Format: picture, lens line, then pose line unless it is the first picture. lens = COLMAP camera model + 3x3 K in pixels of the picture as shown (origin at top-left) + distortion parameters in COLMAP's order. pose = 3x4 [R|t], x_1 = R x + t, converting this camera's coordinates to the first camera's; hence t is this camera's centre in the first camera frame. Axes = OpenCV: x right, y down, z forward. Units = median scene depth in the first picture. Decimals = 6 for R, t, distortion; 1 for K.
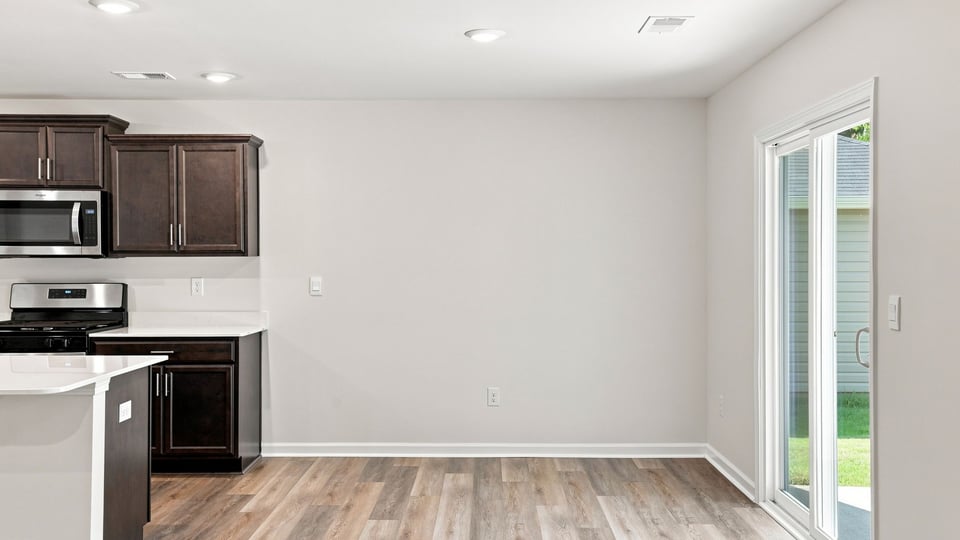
lens RADIAL K [[903.7, 0, 482.1], [0, 903.7, 271.8], [0, 0, 1]] dist [0.030770, 0.000000]
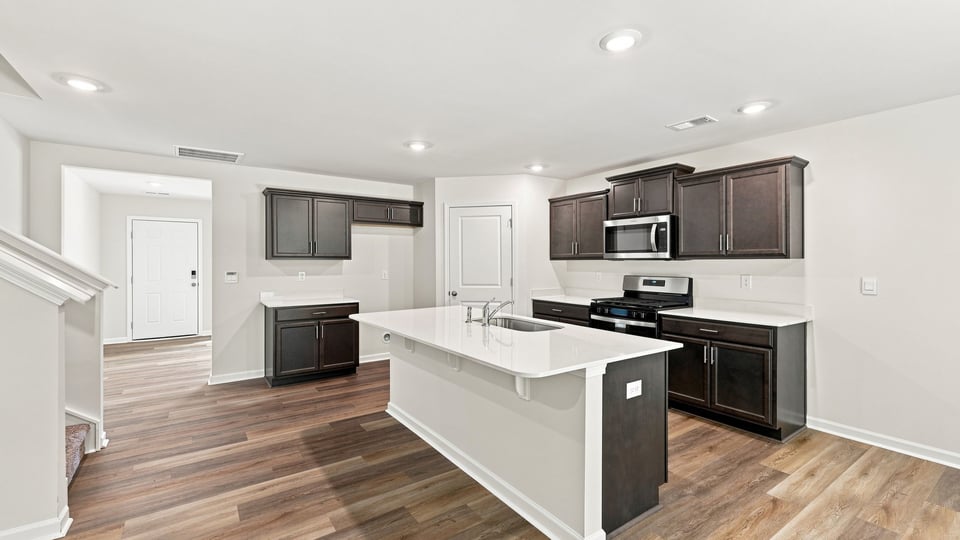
lens RADIAL K [[410.2, 0, 473.3], [0, 410.2, 261.0], [0, 0, 1]] dist [0.011925, -0.001734]
pose [[0.568879, -0.000951, -0.822421, -0.049036], [-0.012315, 0.999877, -0.009675, -0.003440], [0.822329, 0.015632, 0.568798, 0.350801]]
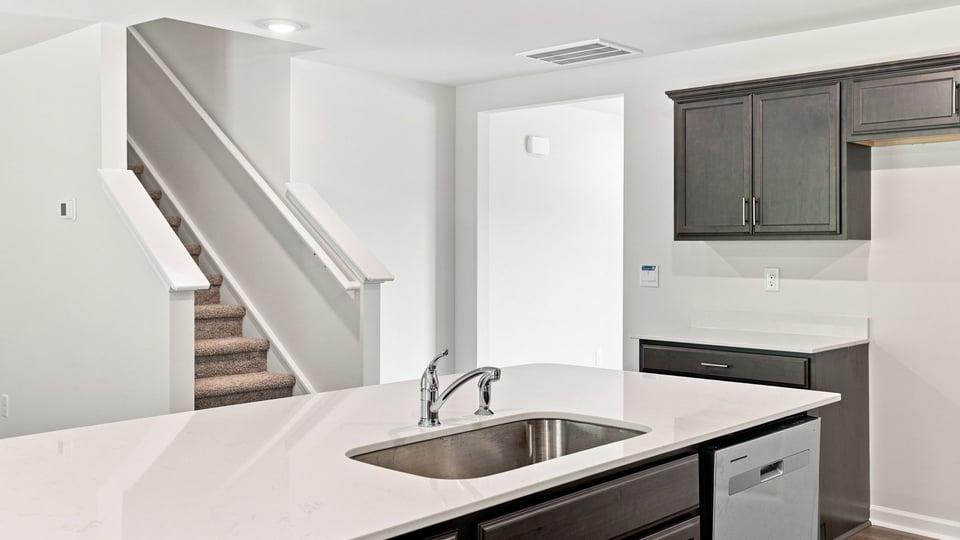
lens RADIAL K [[927.3, 0, 478.4], [0, 927.3, 264.9], [0, 0, 1]] dist [0.065350, 0.000000]
pose [[-0.687196, 0.016912, -0.726275, -0.167886], [-0.009802, 0.999422, 0.032548, -0.012820], [0.726406, 0.029486, -0.686633, 0.929520]]
